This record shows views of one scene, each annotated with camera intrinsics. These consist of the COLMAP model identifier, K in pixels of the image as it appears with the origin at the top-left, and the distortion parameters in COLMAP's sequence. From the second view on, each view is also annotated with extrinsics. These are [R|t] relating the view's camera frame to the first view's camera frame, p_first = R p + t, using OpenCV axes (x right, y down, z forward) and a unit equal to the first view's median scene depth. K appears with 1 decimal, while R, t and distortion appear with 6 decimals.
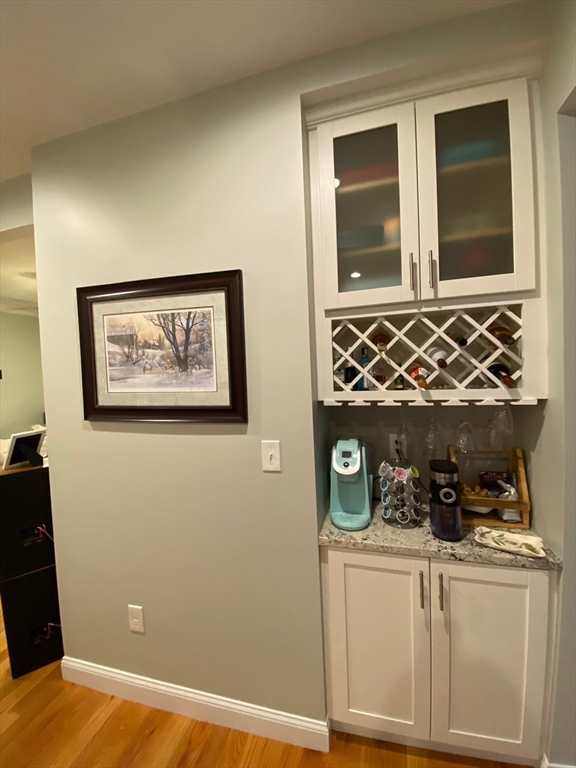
lens RADIAL K [[312.3, 0, 288.0], [0, 312.3, 384.0], [0, 0, 1]] dist [0.024098, -0.021845]
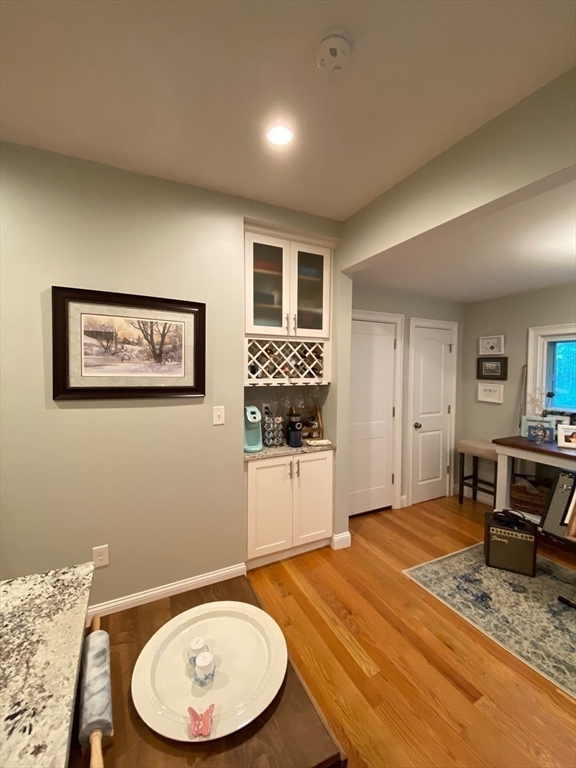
lens RADIAL K [[311.4, 0, 289.4], [0, 311.4, 381.8], [0, 0, 1]] dist [0.050555, -0.036410]
pose [[0.742754, 0.011676, 0.669462, -0.891951], [-0.013968, 0.999901, -0.001942, 0.044397], [-0.669419, -0.007909, 0.742843, -0.509748]]
